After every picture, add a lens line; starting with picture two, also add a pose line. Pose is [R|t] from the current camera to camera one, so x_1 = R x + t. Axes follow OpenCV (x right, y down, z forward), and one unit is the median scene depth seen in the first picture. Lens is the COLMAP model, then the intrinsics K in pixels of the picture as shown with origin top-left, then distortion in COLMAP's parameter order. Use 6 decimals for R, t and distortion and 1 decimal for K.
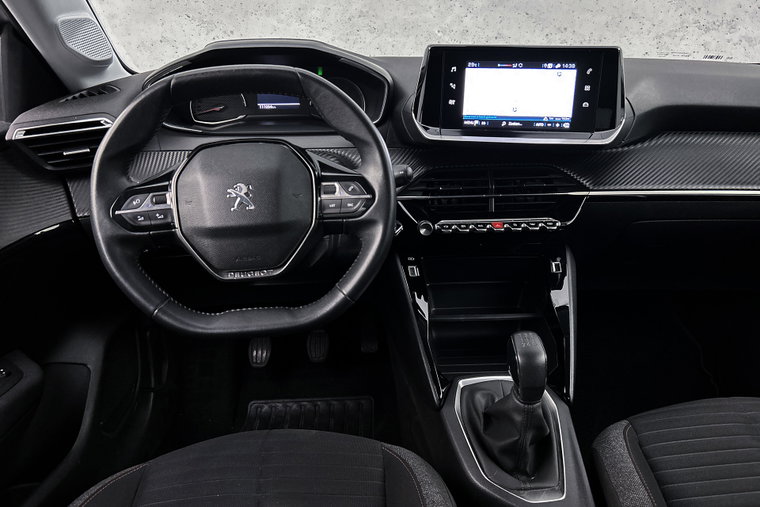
lens RADIAL K [[578.6, 0, 380.8], [0, 578.6, 258.6], [0, 0, 1]] dist [0.053906, -0.057173]
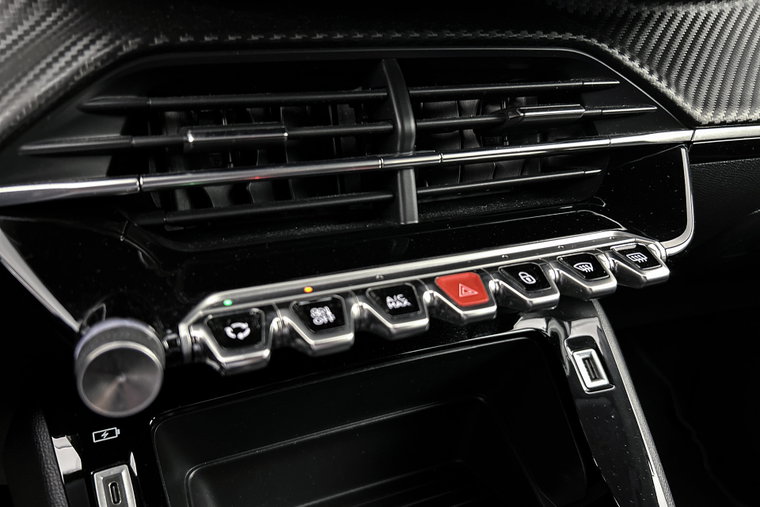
lens RADIAL K [[578.6, 0, 373.9], [0, 578.6, 254.3], [0, 0, 1]] dist [0.053906, -0.057173]
pose [[0.934125, -0.107936, 0.340236, 0.092137], [0.093160, 0.993870, 0.059521, -0.088422], [-0.344575, -0.023904, 0.938454, 0.804679]]
